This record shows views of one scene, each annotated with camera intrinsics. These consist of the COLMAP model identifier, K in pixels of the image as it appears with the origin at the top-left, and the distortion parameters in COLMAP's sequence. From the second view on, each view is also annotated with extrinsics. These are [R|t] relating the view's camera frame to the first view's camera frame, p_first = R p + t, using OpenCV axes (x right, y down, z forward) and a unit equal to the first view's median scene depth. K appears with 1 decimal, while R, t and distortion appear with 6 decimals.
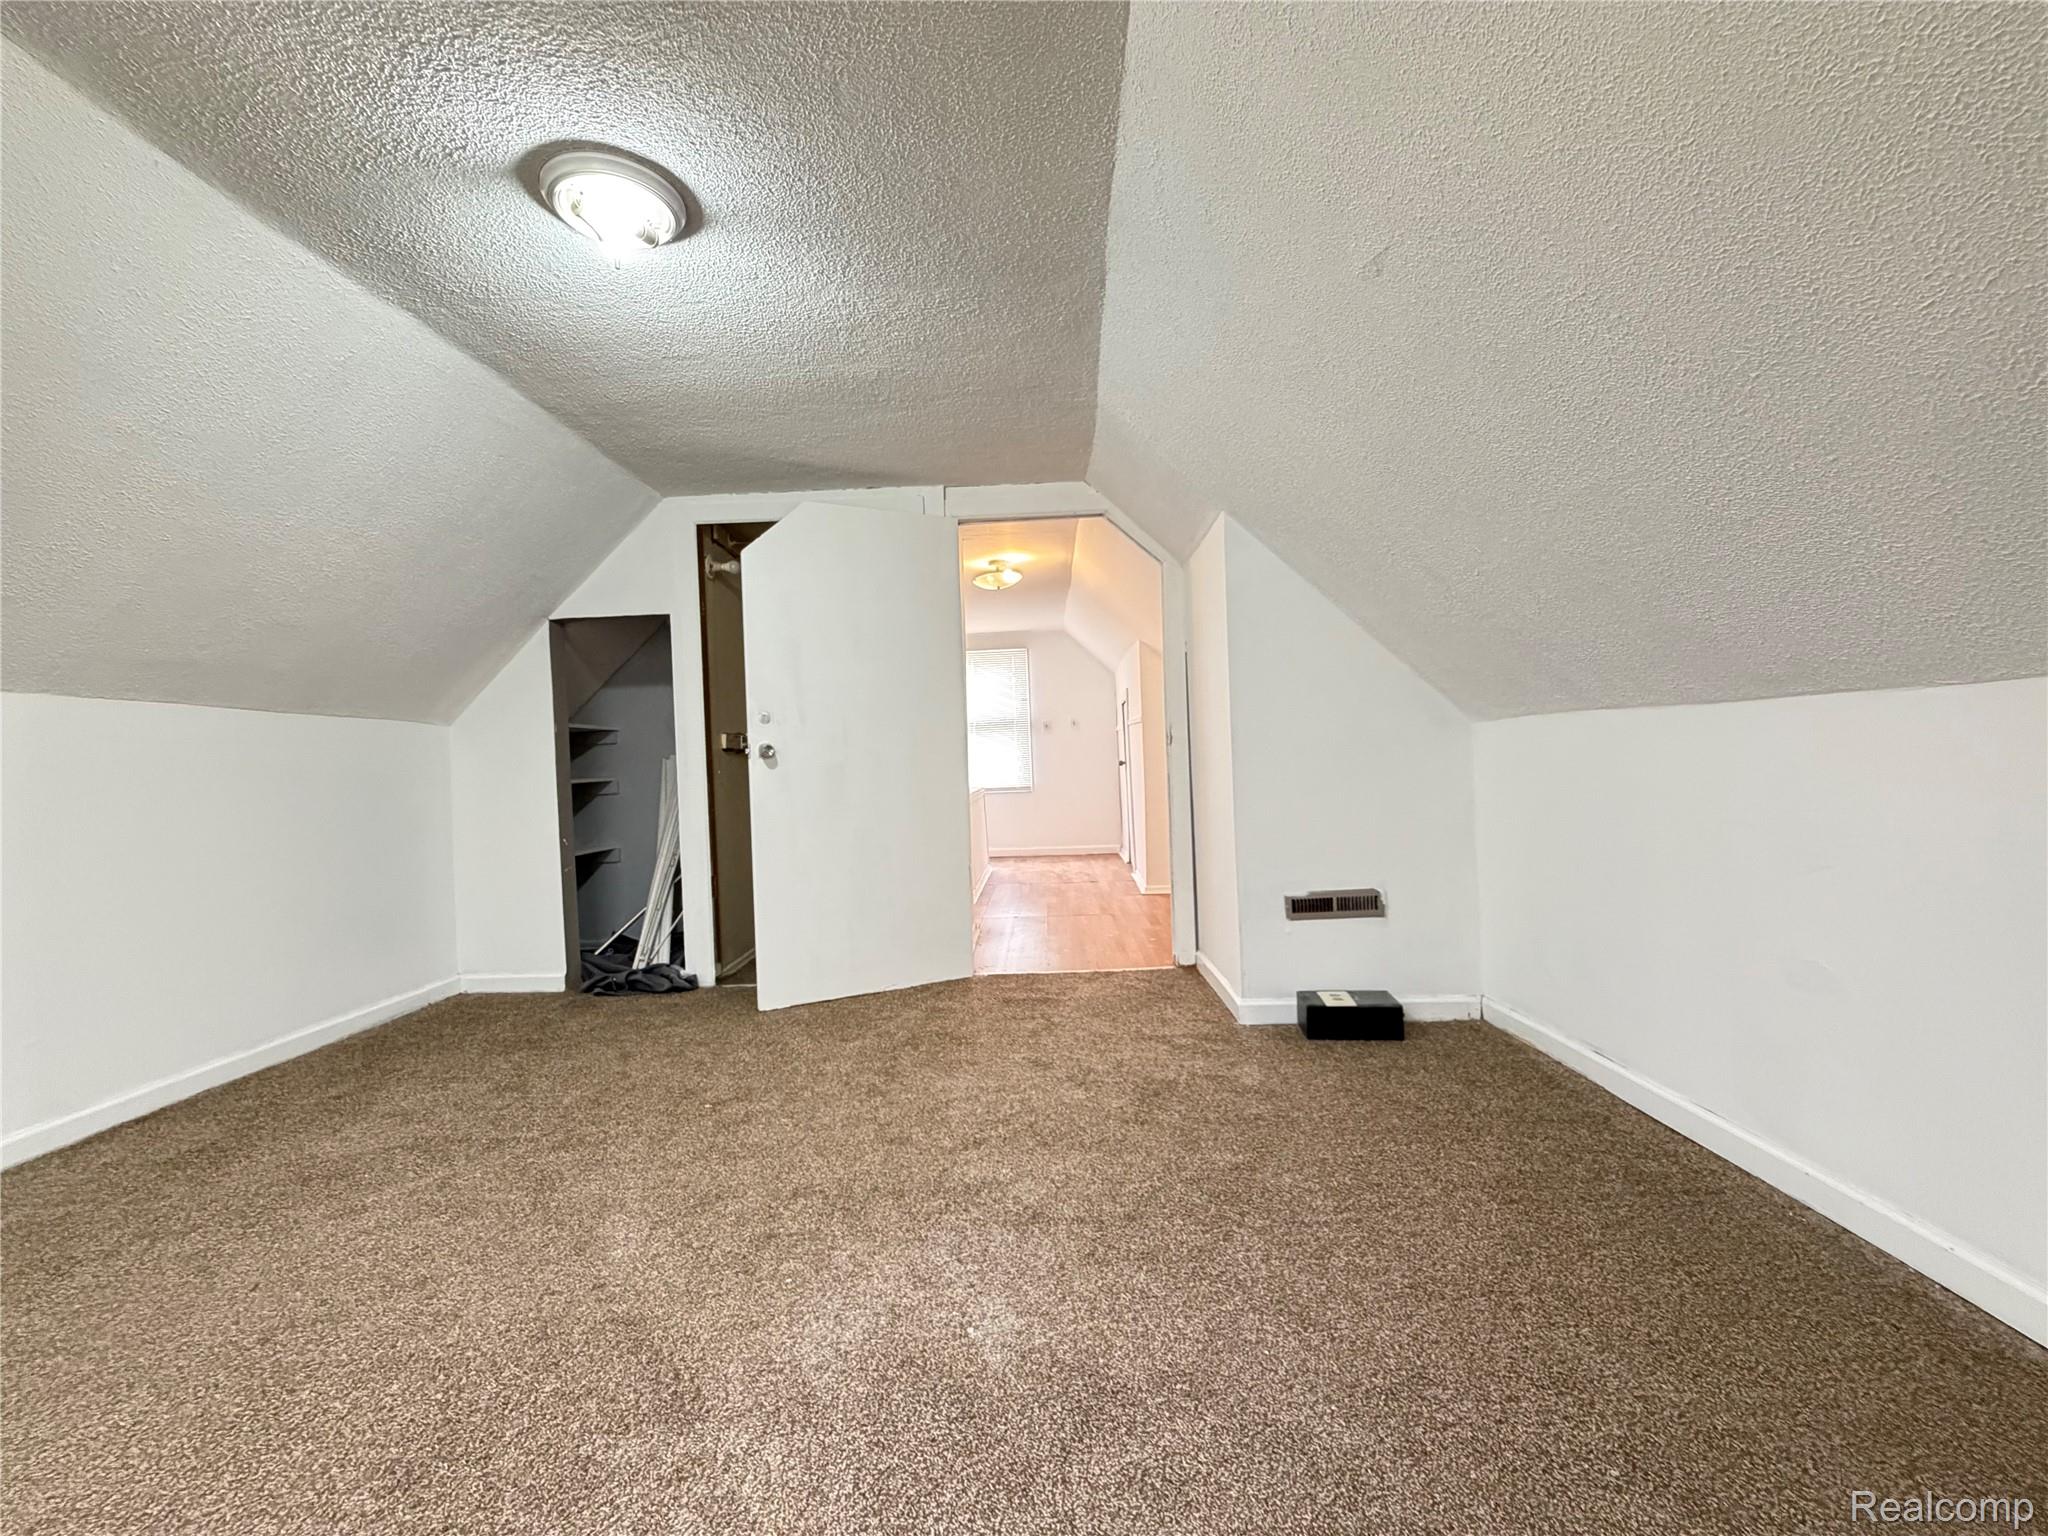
lens RADIAL K [[815.9, 0, 1021.0], [0, 815.9, 768.0], [0, 0, 1]] dist [-0.001030, 0.000796]
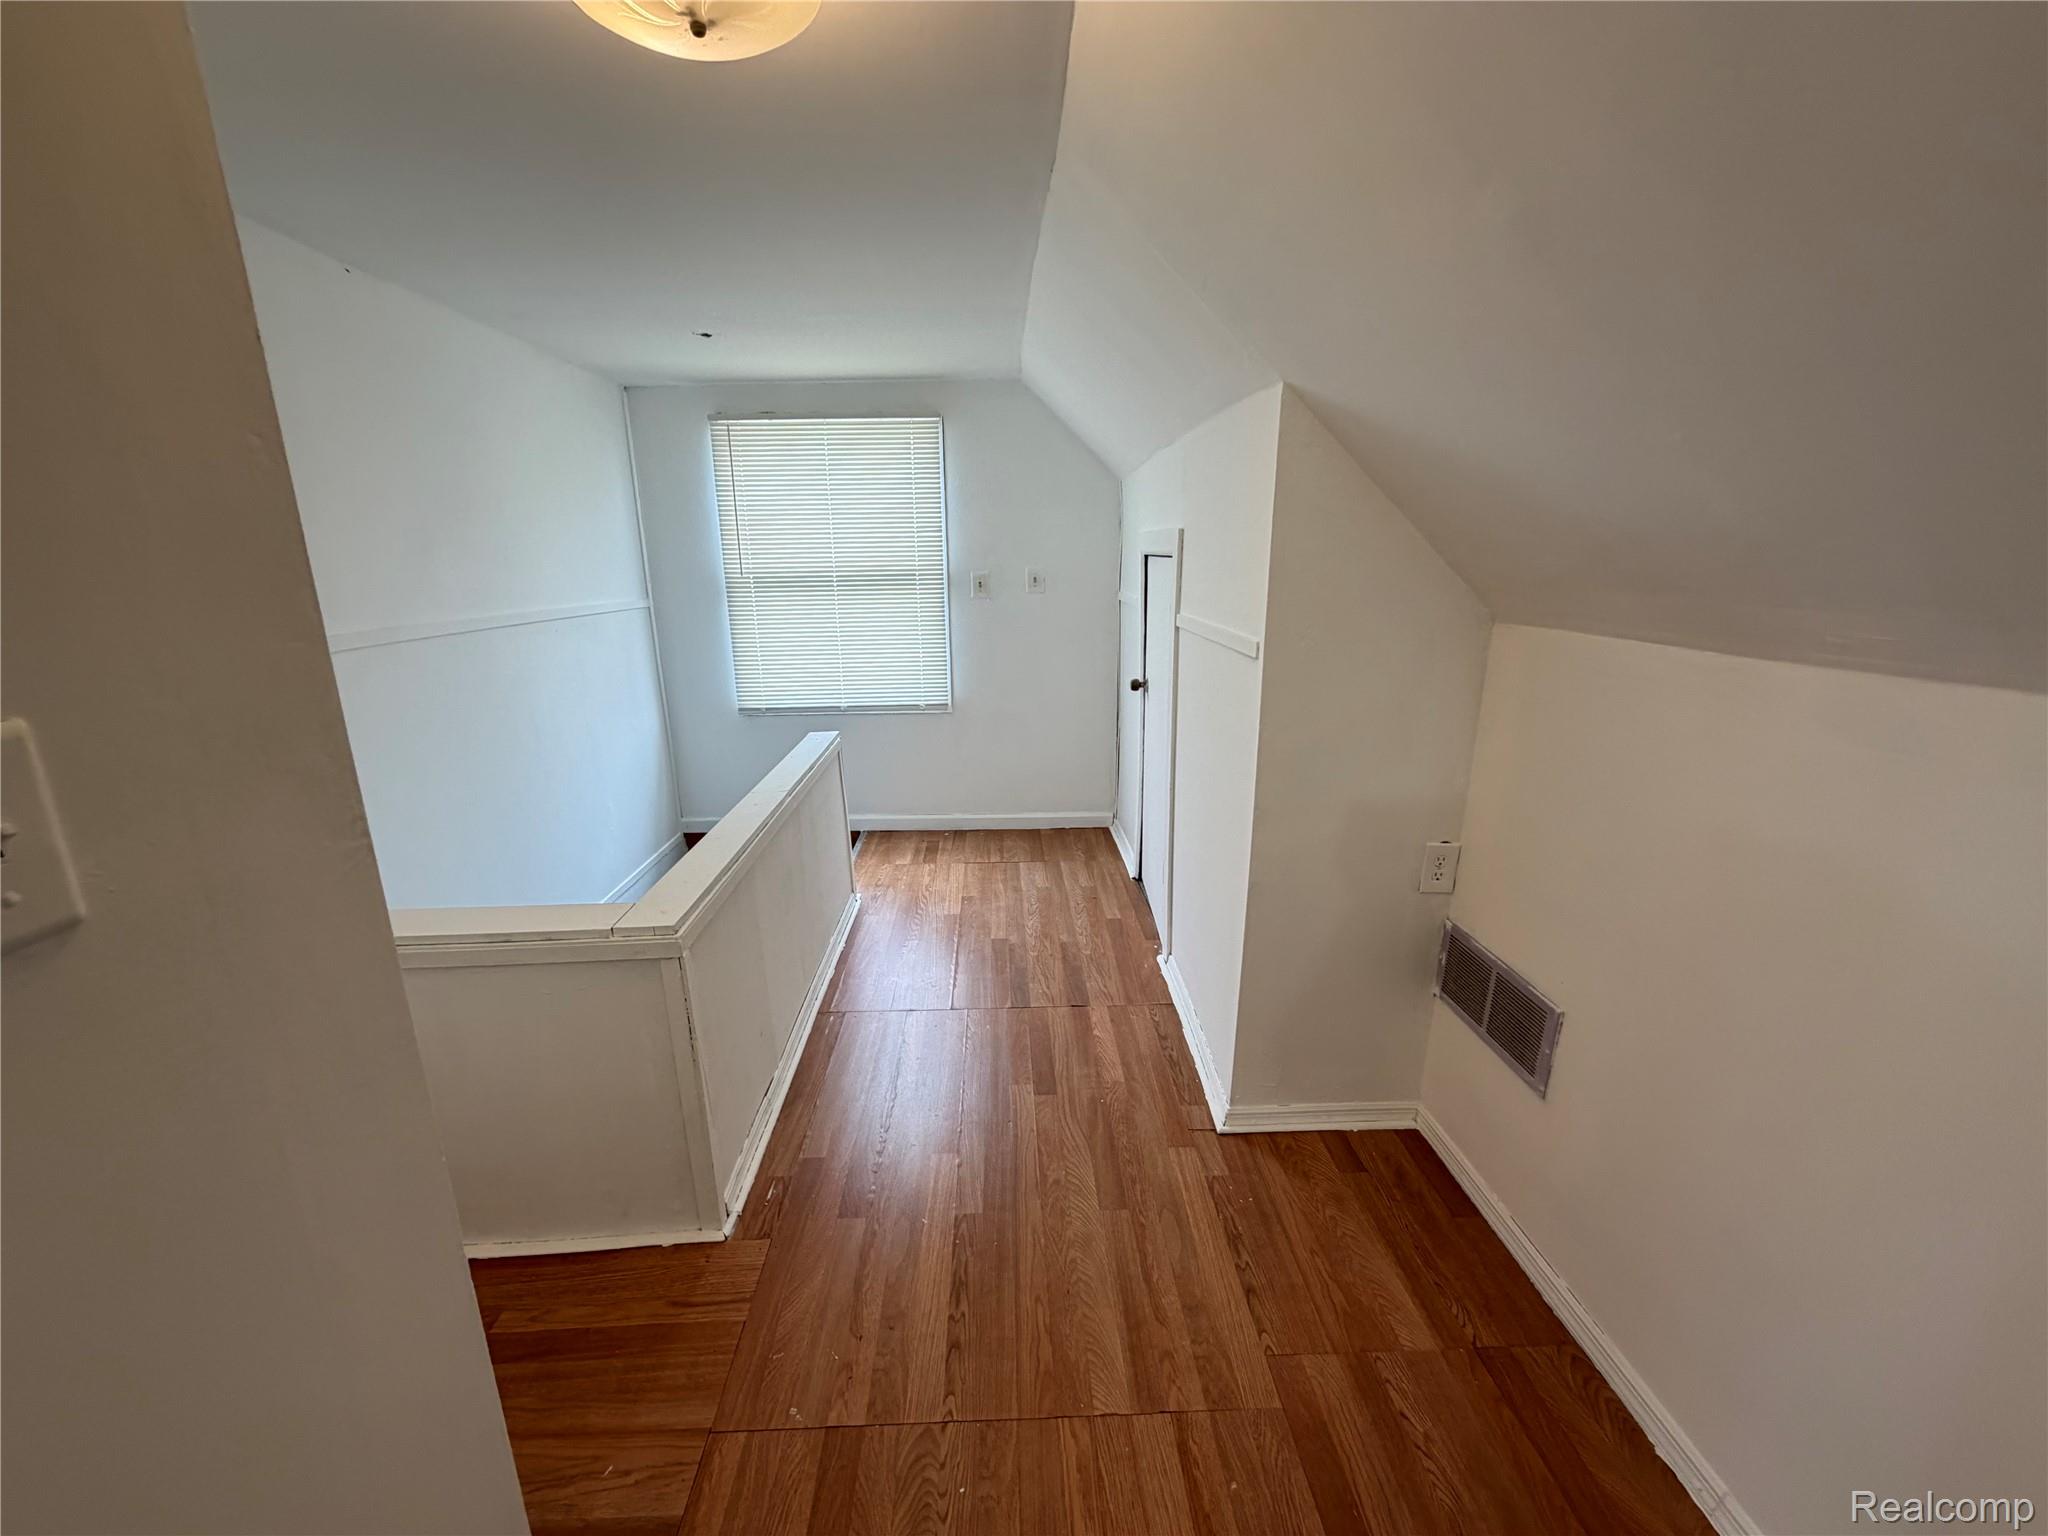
lens RADIAL K [[815.9, 0, 1027.7], [0, 815.9, 775.3], [0, 0, 1]] dist [-0.001030, 0.000796]
pose [[0.997263, 0.003581, 0.073850, 0.026625], [-0.021814, 0.968616, 0.247601, -0.066158], [-0.070646, -0.248534, 0.966043, 0.522364]]
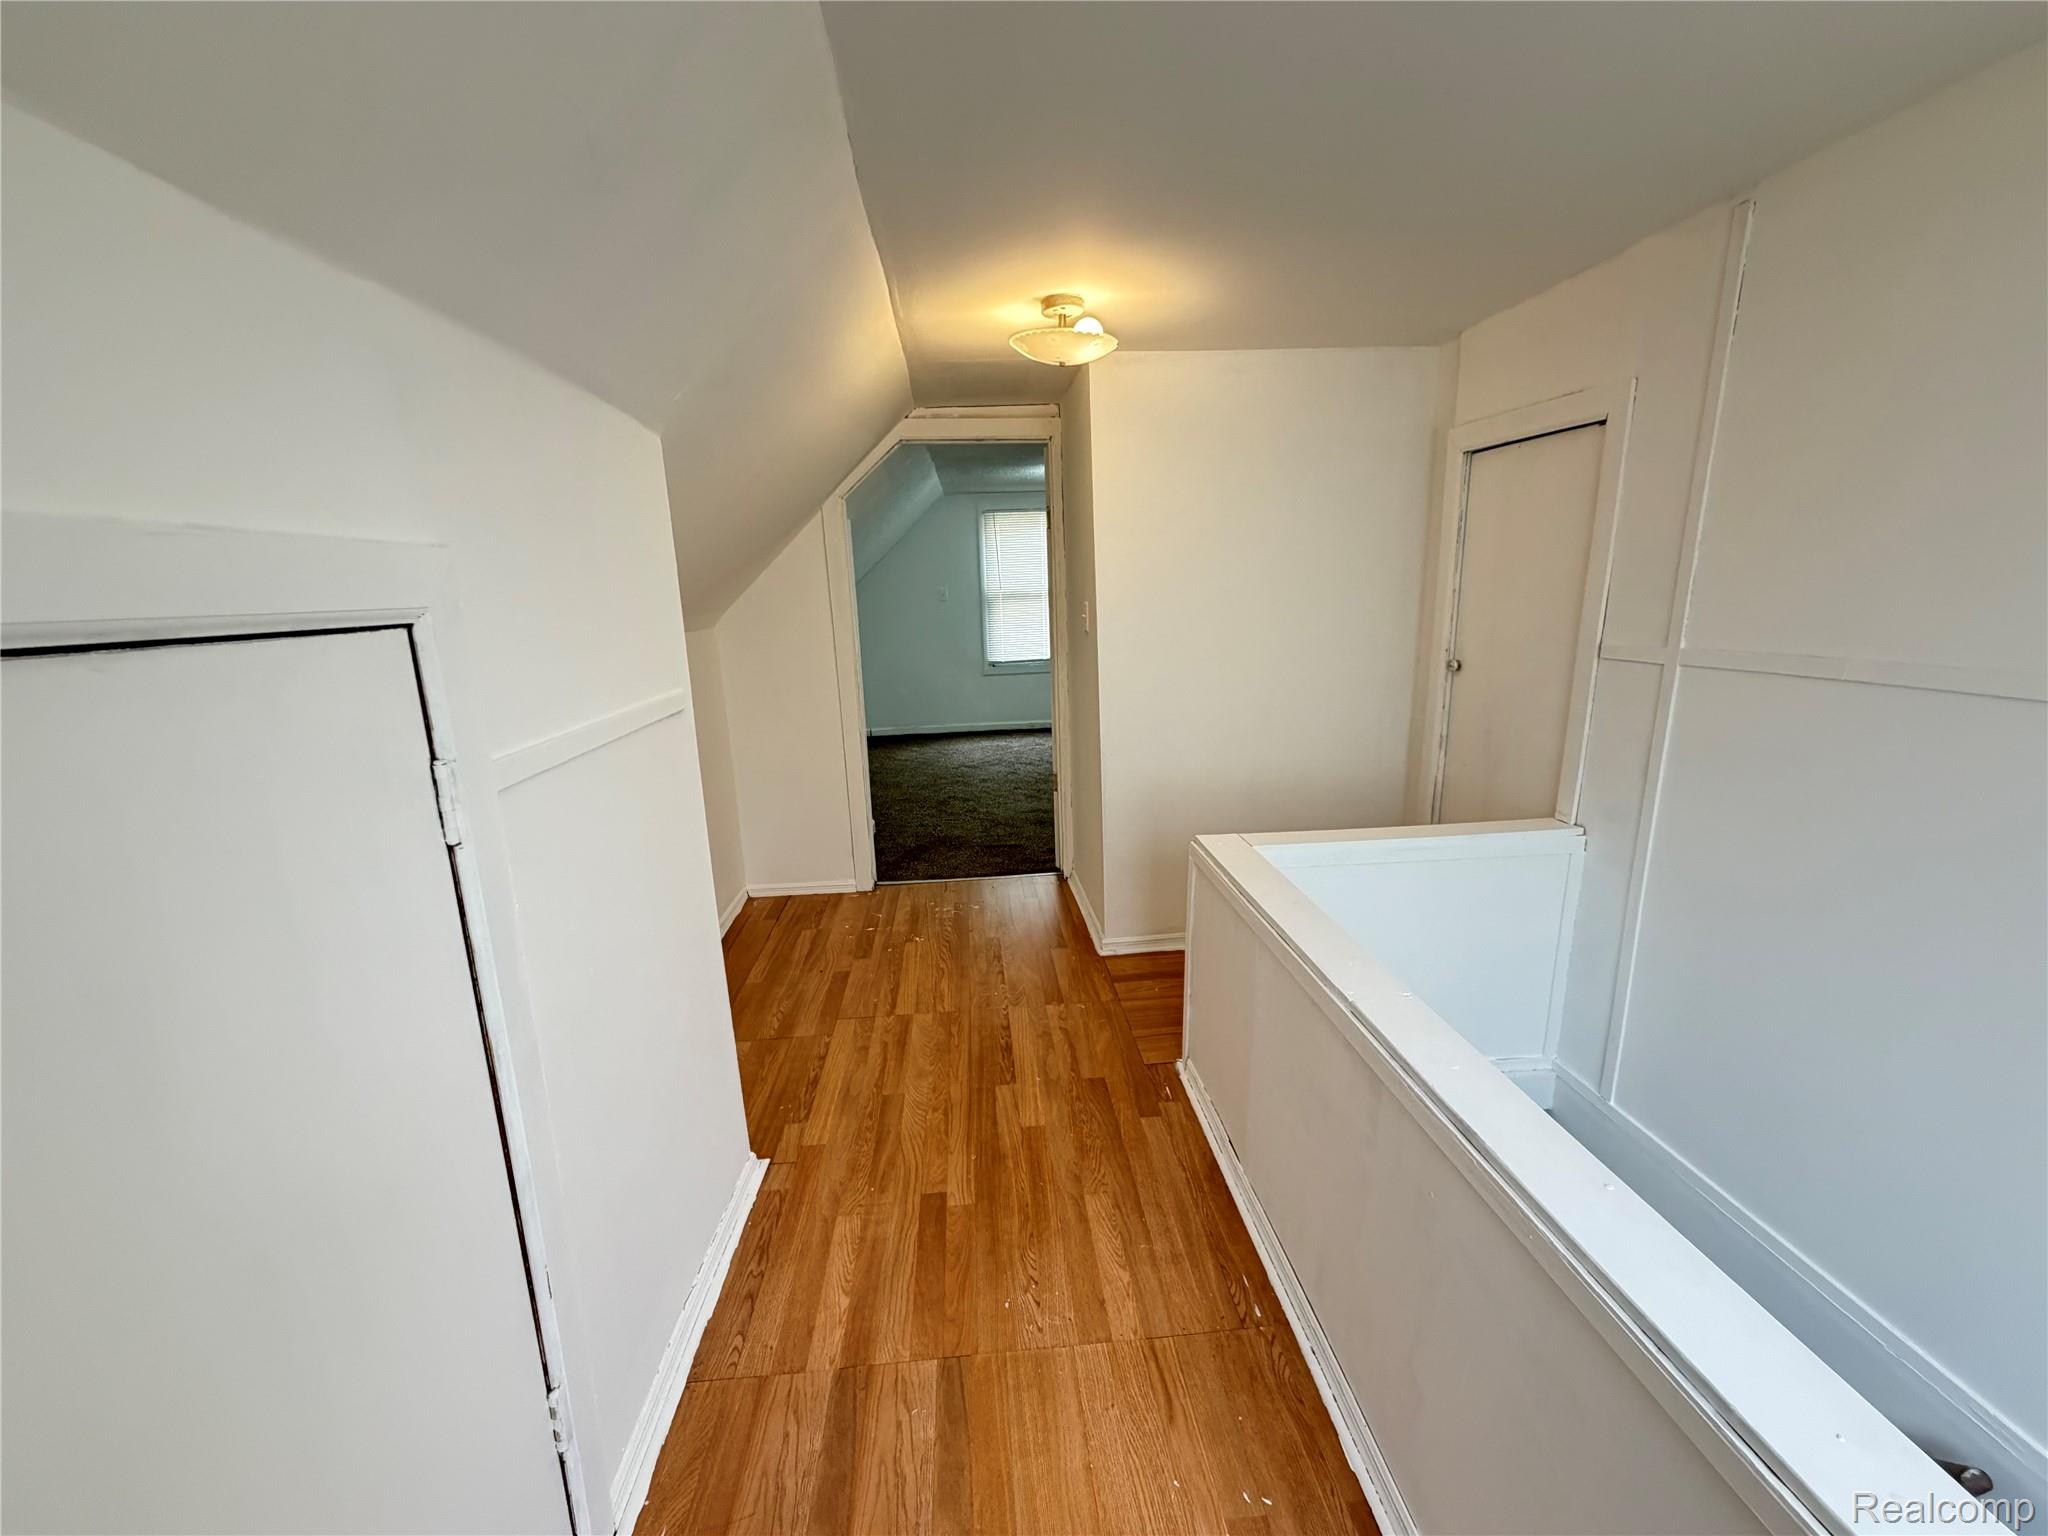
lens RADIAL K [[815.9, 0, 1025.2], [0, 815.9, 766.6], [0, 0, 1]] dist [-0.001030, 0.000796]
pose [[-0.992232, 0.083924, -0.091826, 0.038577], [0.060318, 0.970147, 0.234897, -0.073645], [0.108798, 0.227533, -0.967673, 0.991306]]
